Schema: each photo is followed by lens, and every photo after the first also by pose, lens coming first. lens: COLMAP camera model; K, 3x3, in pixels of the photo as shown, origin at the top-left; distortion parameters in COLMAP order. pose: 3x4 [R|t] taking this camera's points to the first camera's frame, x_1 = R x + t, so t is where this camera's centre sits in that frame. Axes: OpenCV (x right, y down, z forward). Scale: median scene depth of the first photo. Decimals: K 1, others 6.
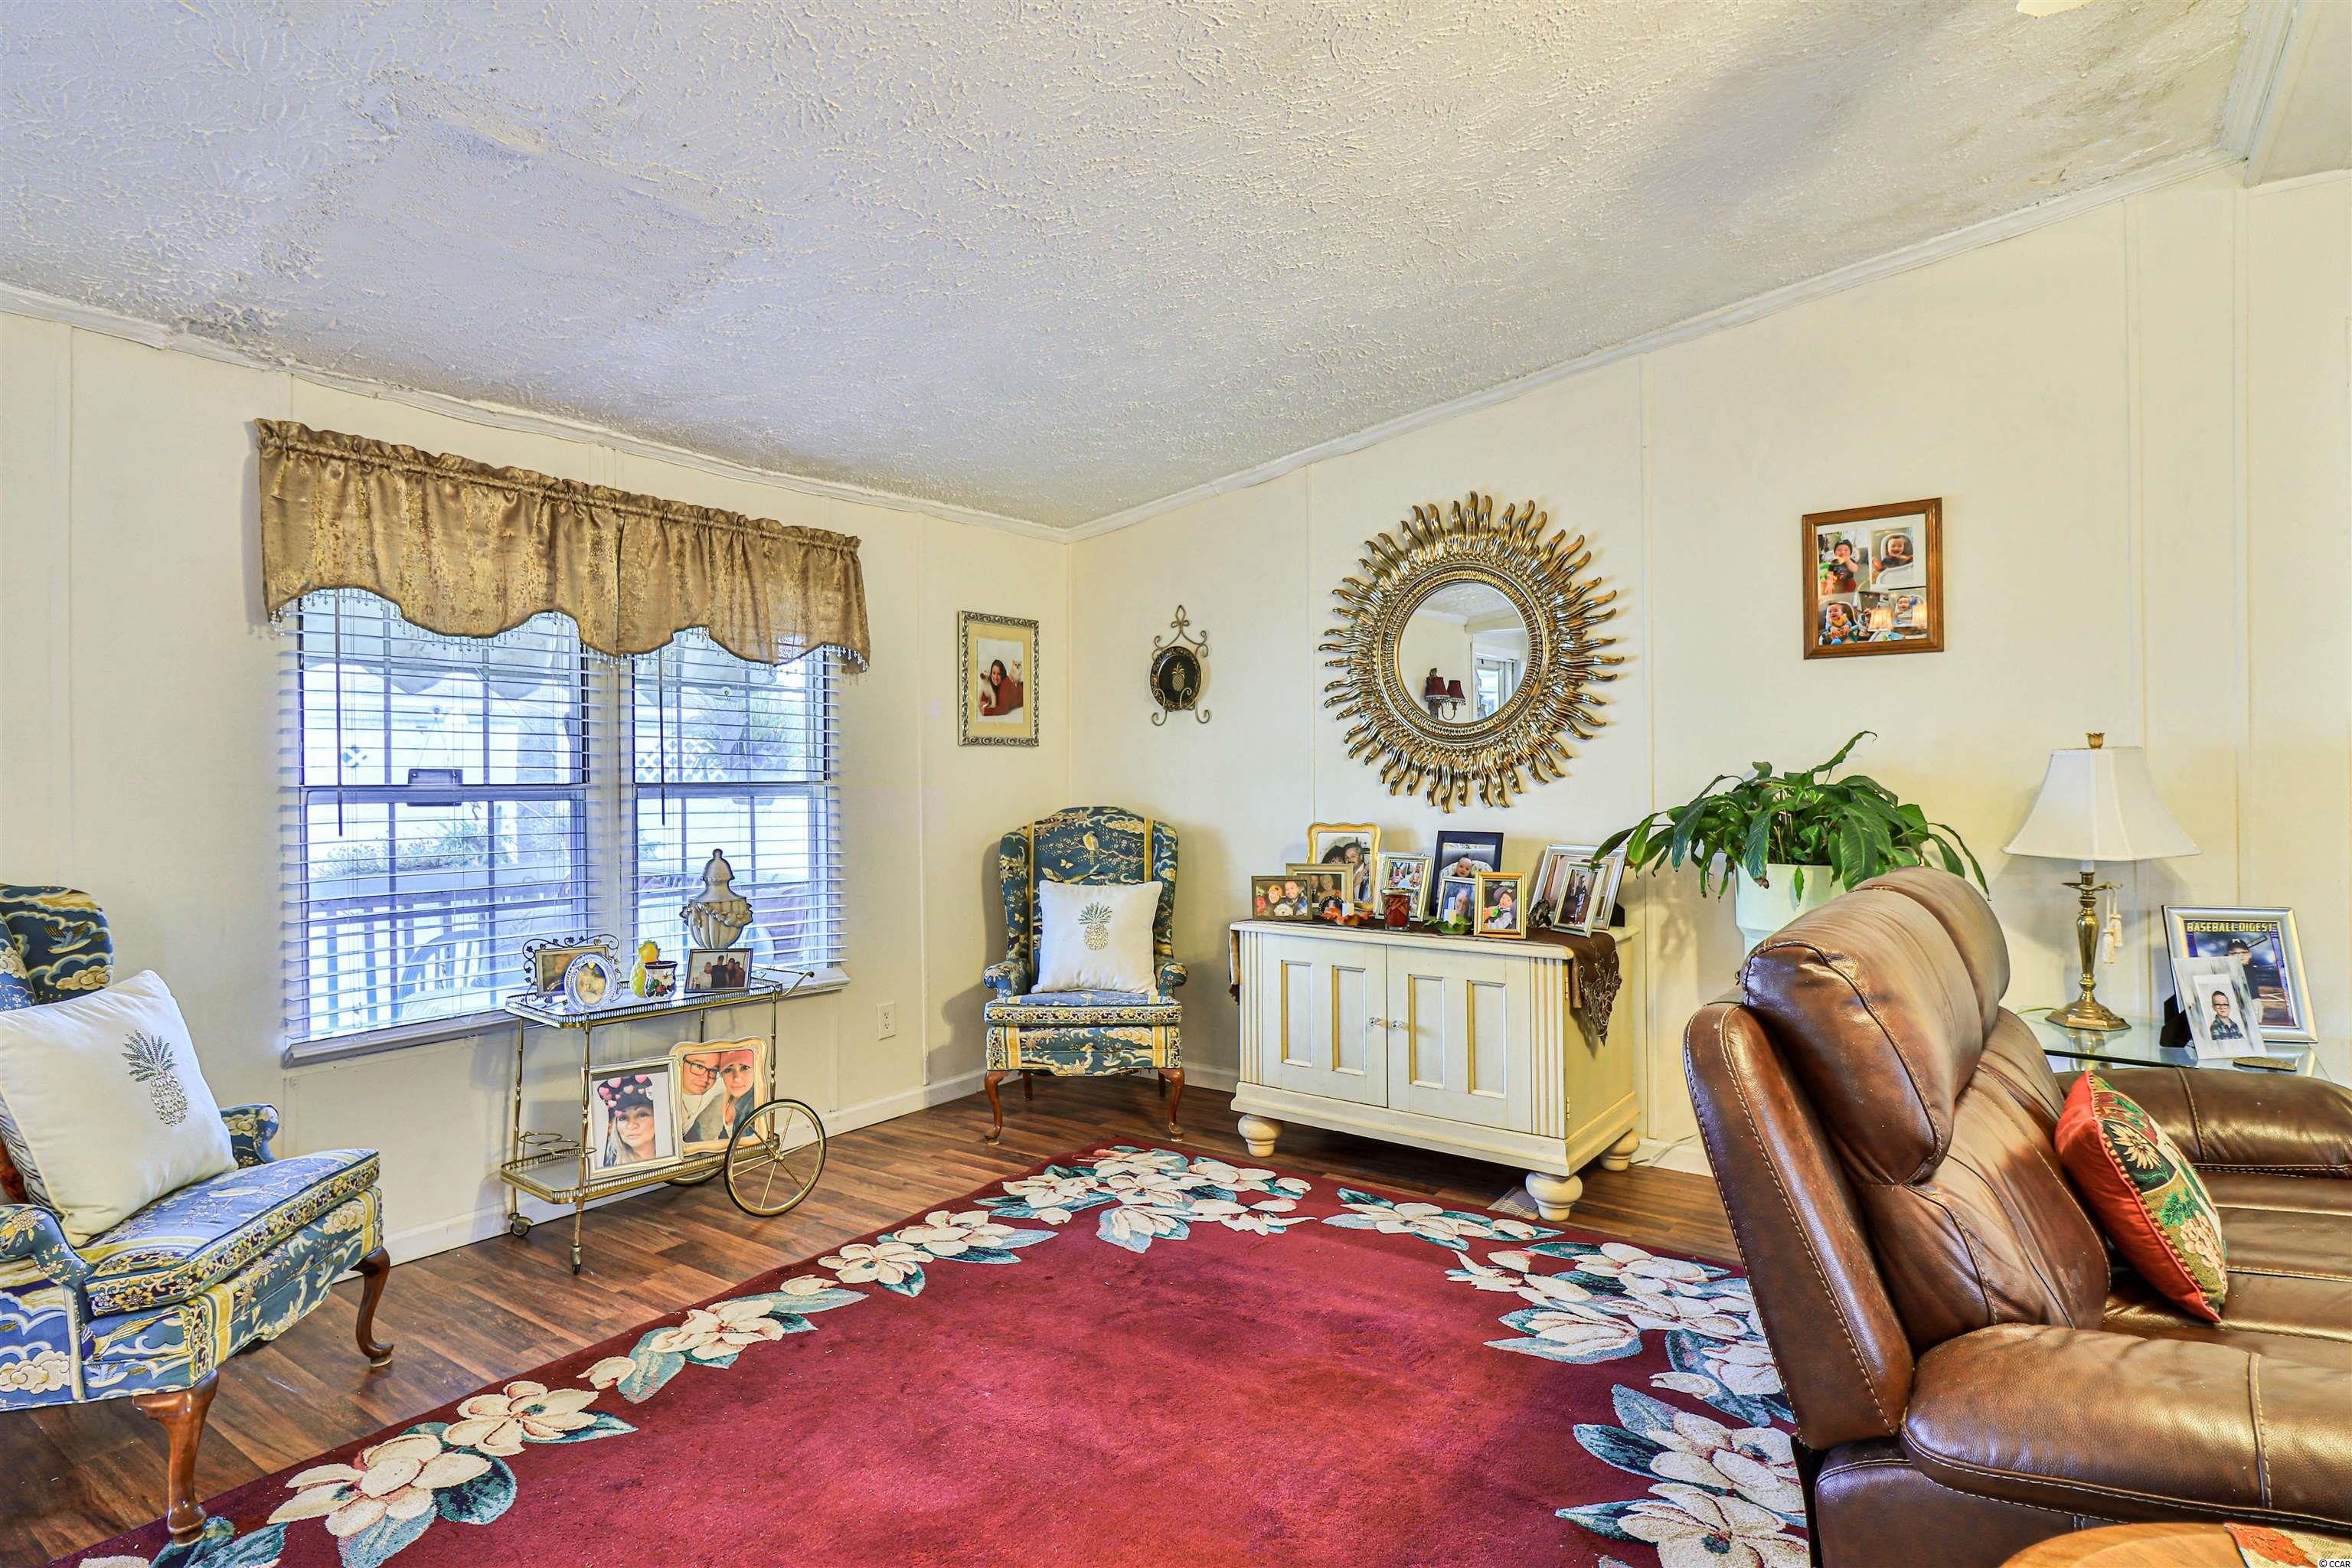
lens RADIAL K [[1233.9, 0, 1183.4], [0, 1233.9, 772.0], [0, 0, 1]] dist [0.001188, 0.001023]
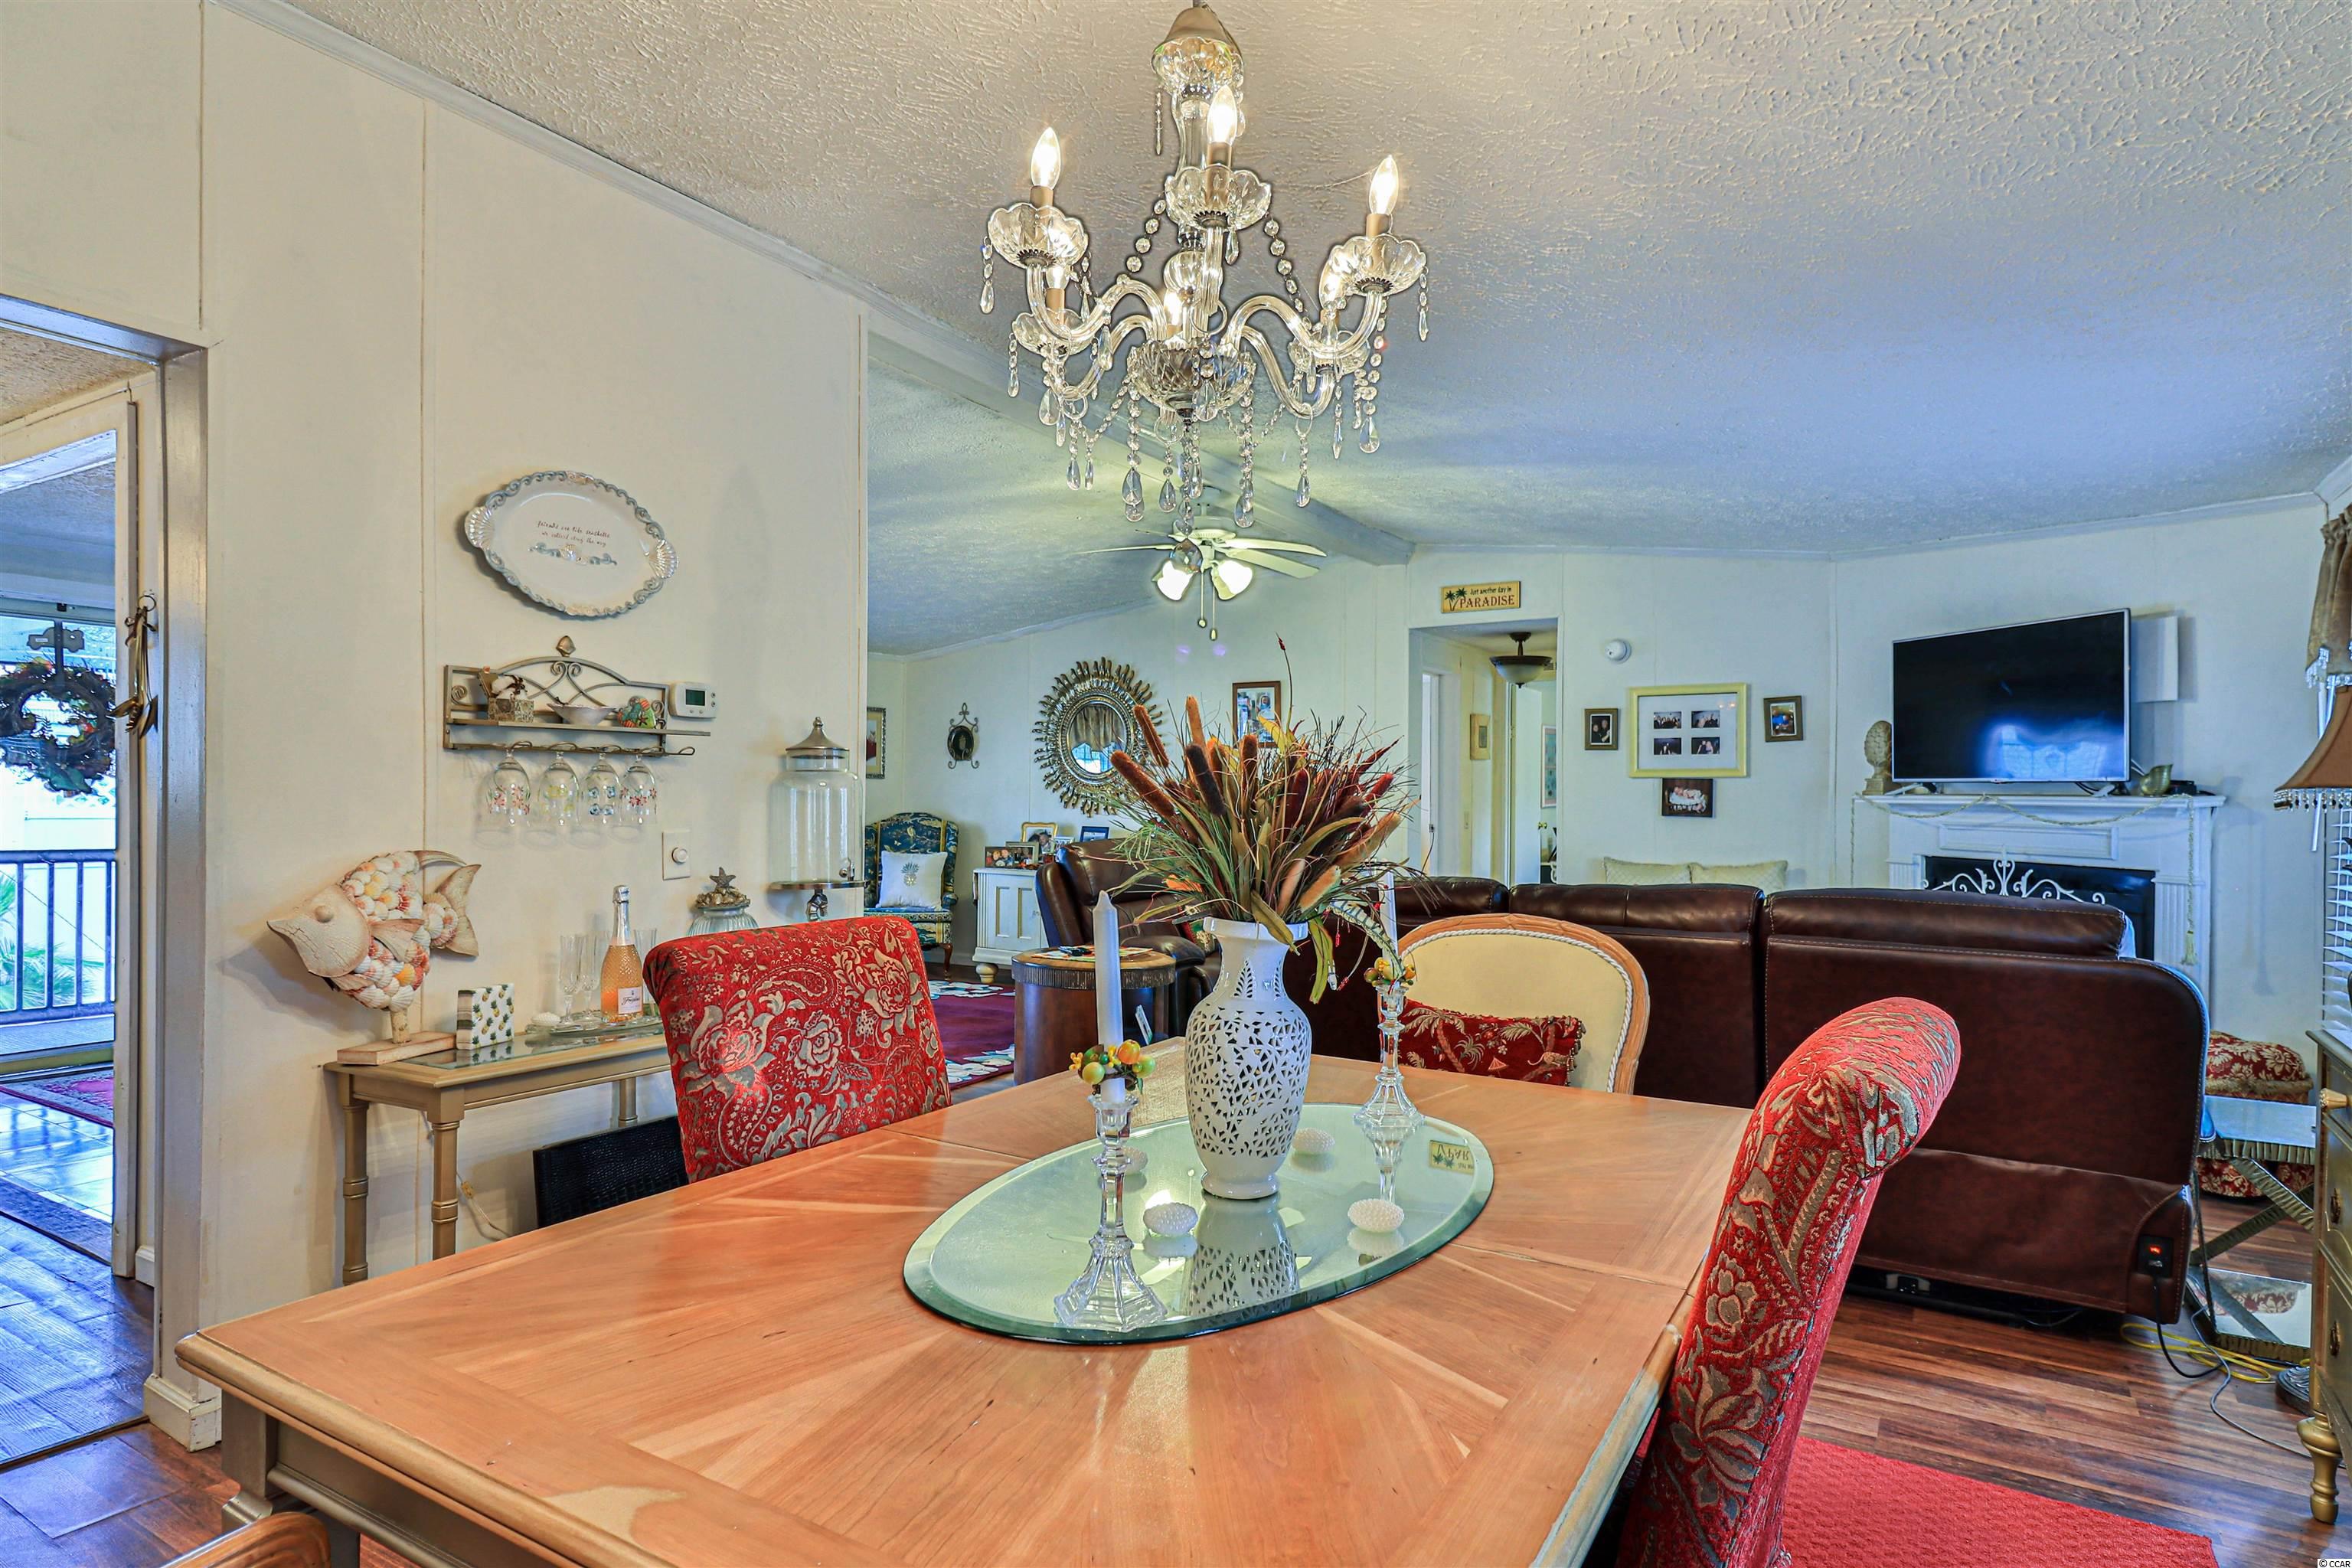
lens RADIAL K [[1223.7, 0, 1181.3], [0, 1223.7, 797.7], [0, 0, 1]] dist [-0.000989, -0.000046]
pose [[0.995565, 0.016634, 0.092591, 0.173286], [-0.017059, 0.999847, 0.003808, -0.008386], [-0.092514, -0.005370, 0.995697, -0.949321]]
